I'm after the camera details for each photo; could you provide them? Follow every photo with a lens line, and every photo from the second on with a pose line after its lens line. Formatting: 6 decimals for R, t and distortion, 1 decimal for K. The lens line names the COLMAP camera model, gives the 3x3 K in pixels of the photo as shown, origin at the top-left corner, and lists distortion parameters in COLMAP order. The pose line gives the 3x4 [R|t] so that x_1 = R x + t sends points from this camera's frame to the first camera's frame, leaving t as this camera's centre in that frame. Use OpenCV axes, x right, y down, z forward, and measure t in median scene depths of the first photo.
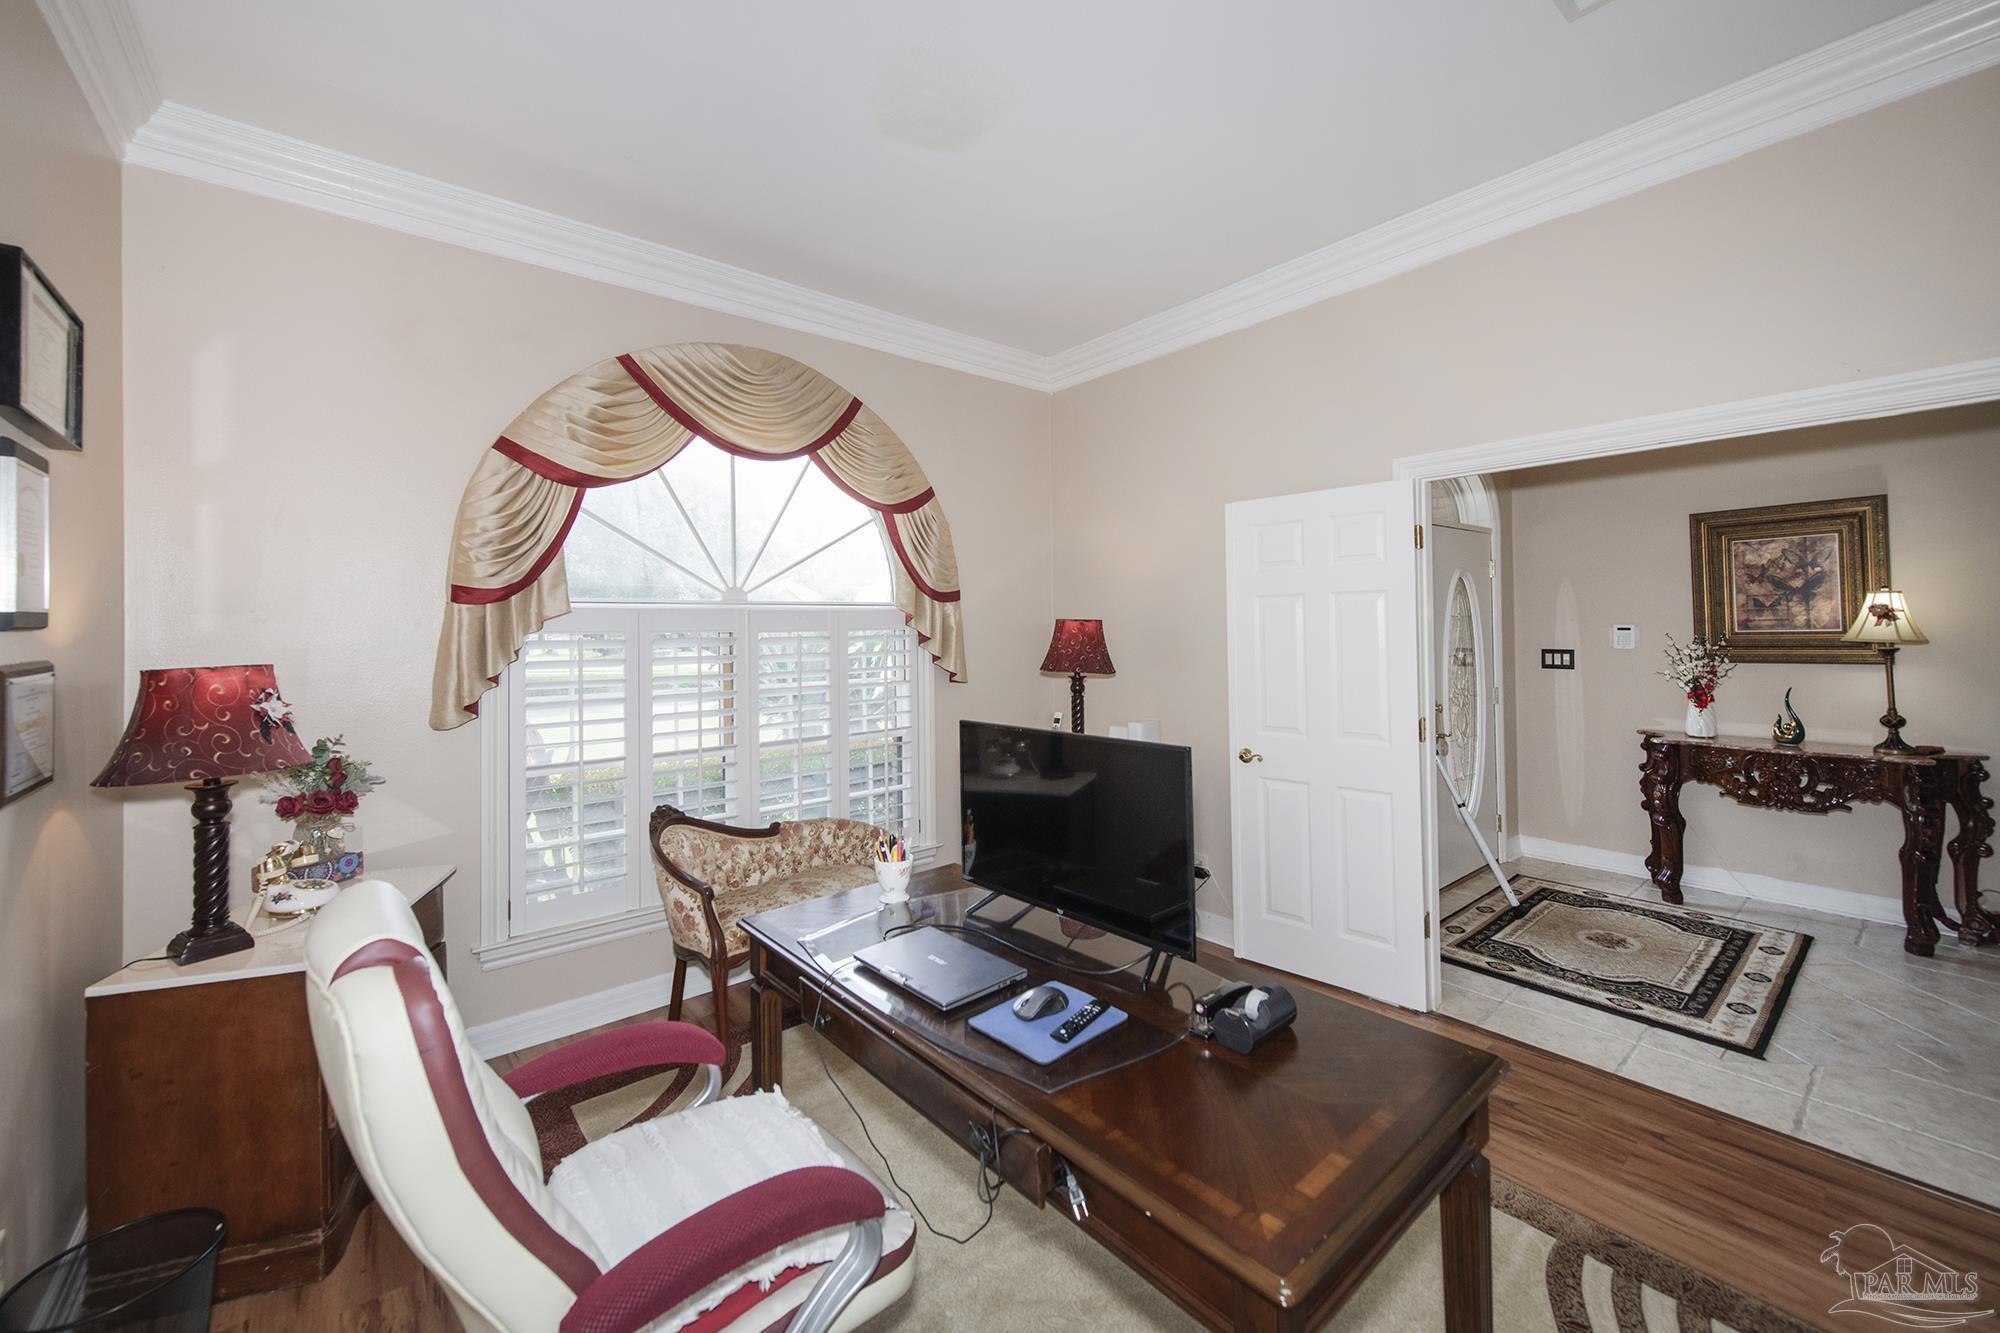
lens RADIAL K [[787.4, 0, 1003.4], [0, 787.4, 643.1], [0, 0, 1]] dist [0.012613, -0.000251]
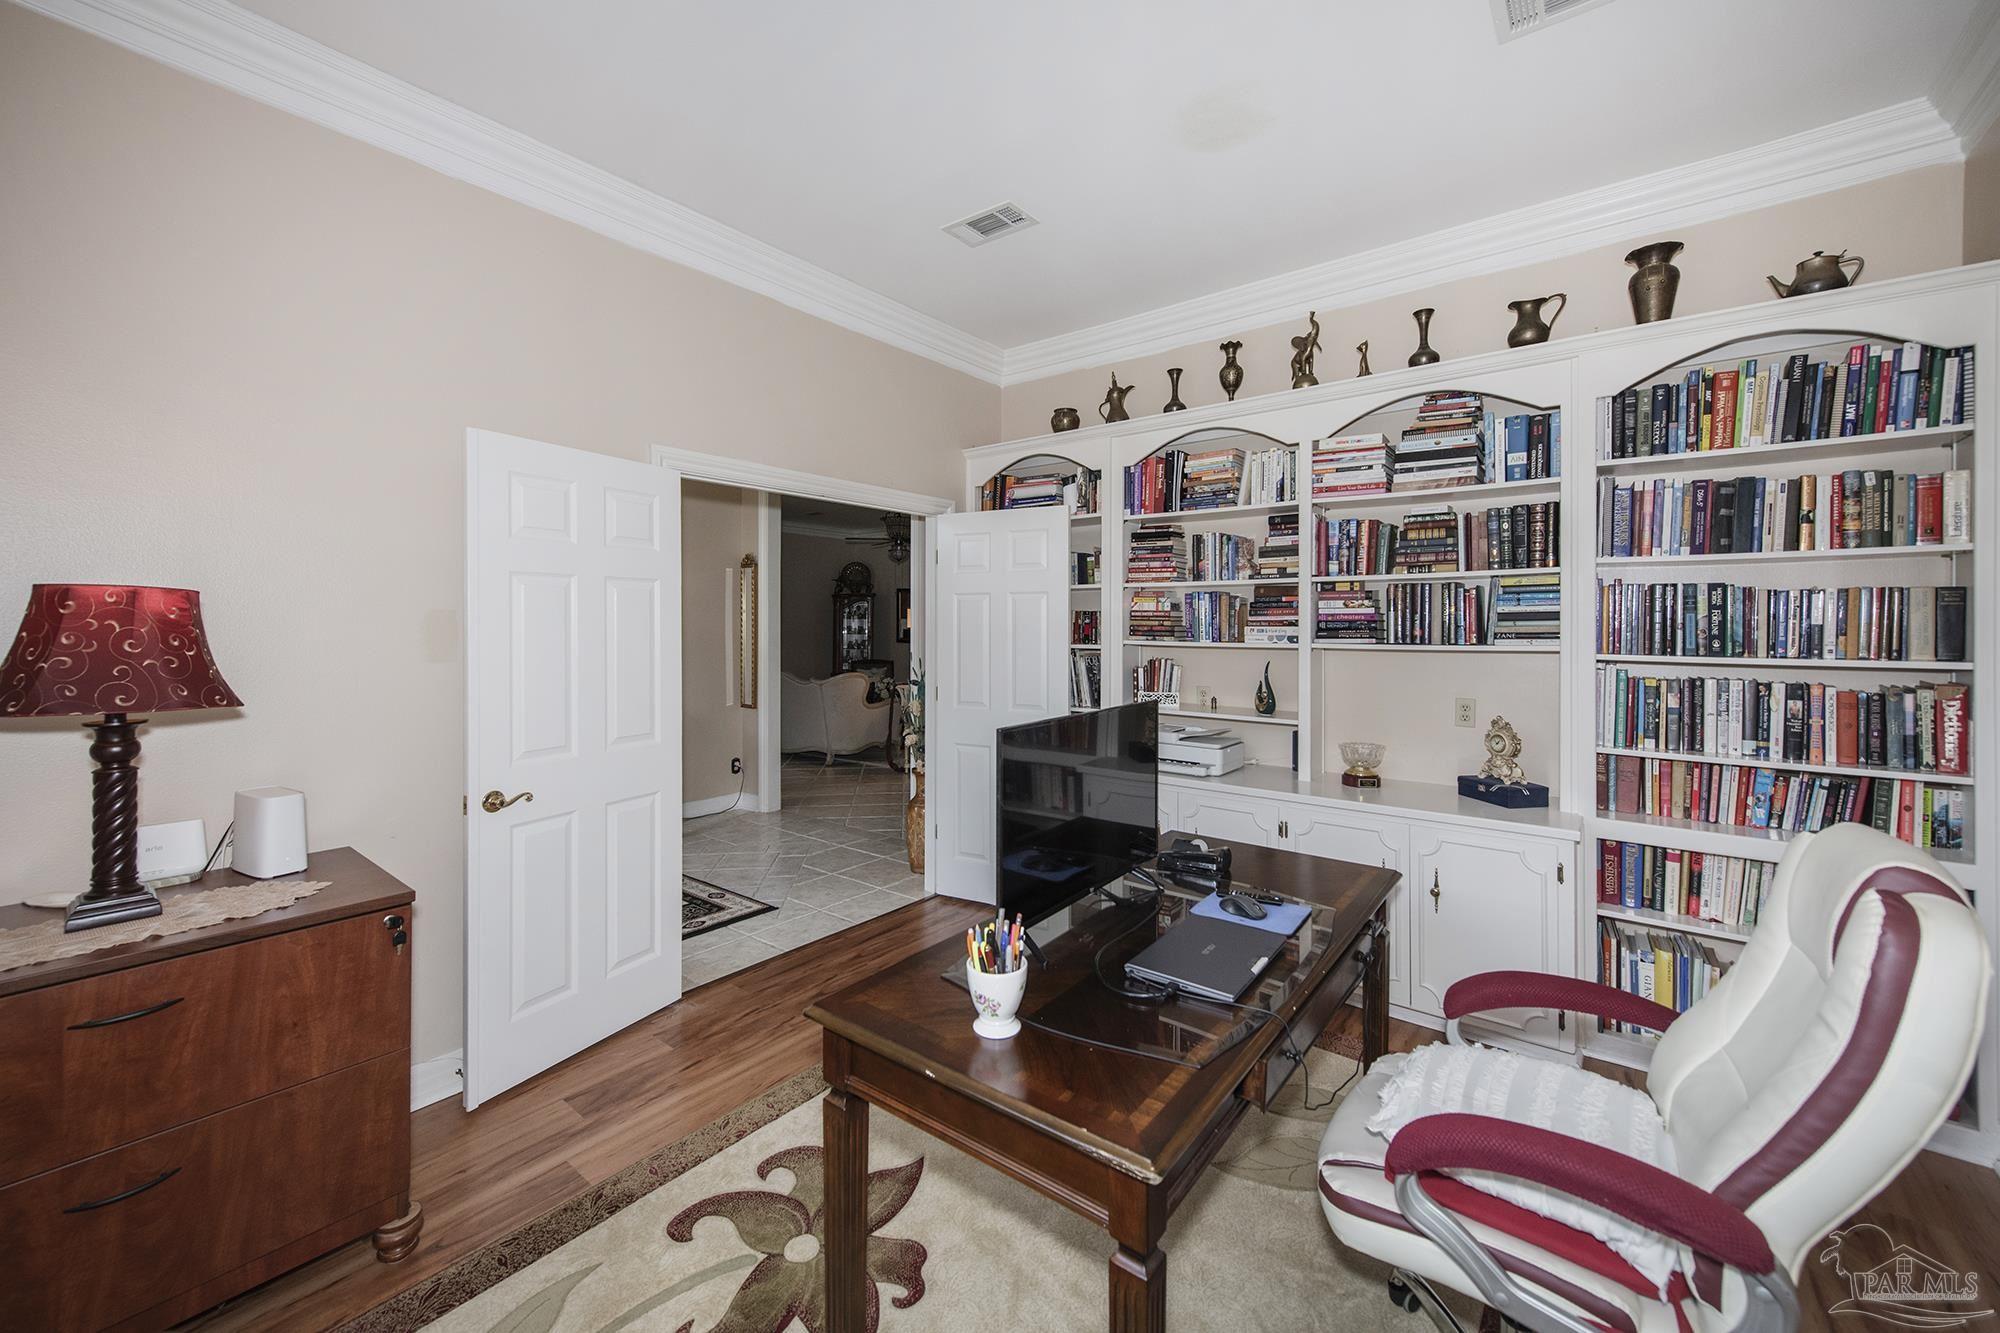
lens RADIAL K [[787.4, 0, 1003.4], [0, 787.4, 643.1], [0, 0, 1]] dist [0.012613, -0.000251]
pose [[-0.236774, -0.007419, 0.971536, -0.539900], [0.022518, 0.999660, 0.013122, 0.006010], [-0.971304, 0.024984, -0.236526, 0.823798]]
